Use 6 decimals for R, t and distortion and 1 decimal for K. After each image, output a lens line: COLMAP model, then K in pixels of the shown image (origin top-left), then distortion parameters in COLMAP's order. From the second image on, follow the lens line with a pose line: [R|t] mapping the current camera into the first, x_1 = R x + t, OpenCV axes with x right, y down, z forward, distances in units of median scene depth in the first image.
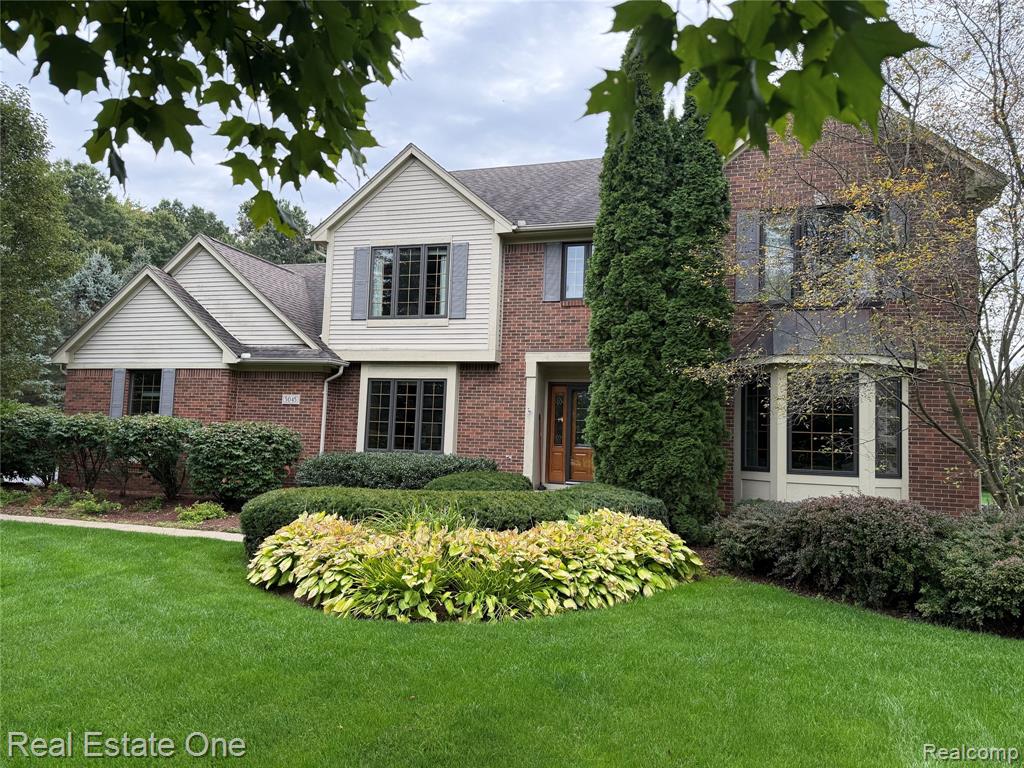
lens RADIAL K [[716.7, 0, 512.0], [0, 716.7, 384.0], [0, 0, 1]] dist [0.042016, -0.050609]
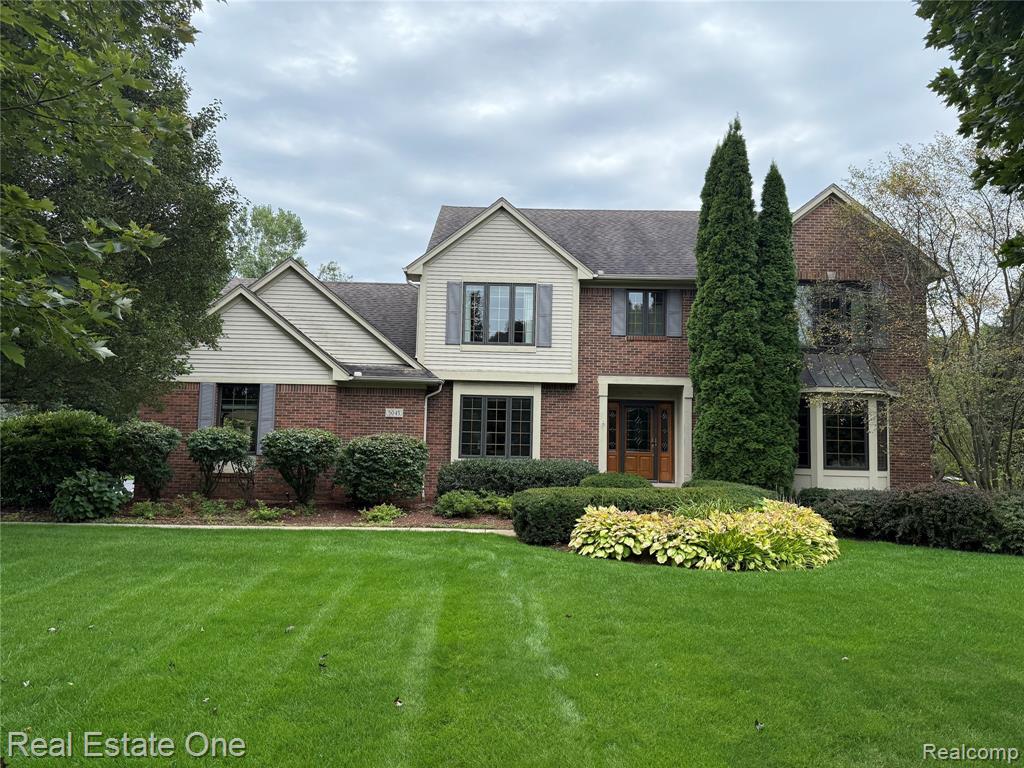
lens RADIAL K [[723.9, 0, 512.0], [0, 723.9, 384.0], [0, 0, 1]] dist [0.063460, -0.080401]
pose [[0.958139, 0.011887, 0.286057, -0.469002], [-0.012978, 0.999914, 0.001918, -0.029713], [-0.286010, -0.005550, 0.958211, -0.155417]]
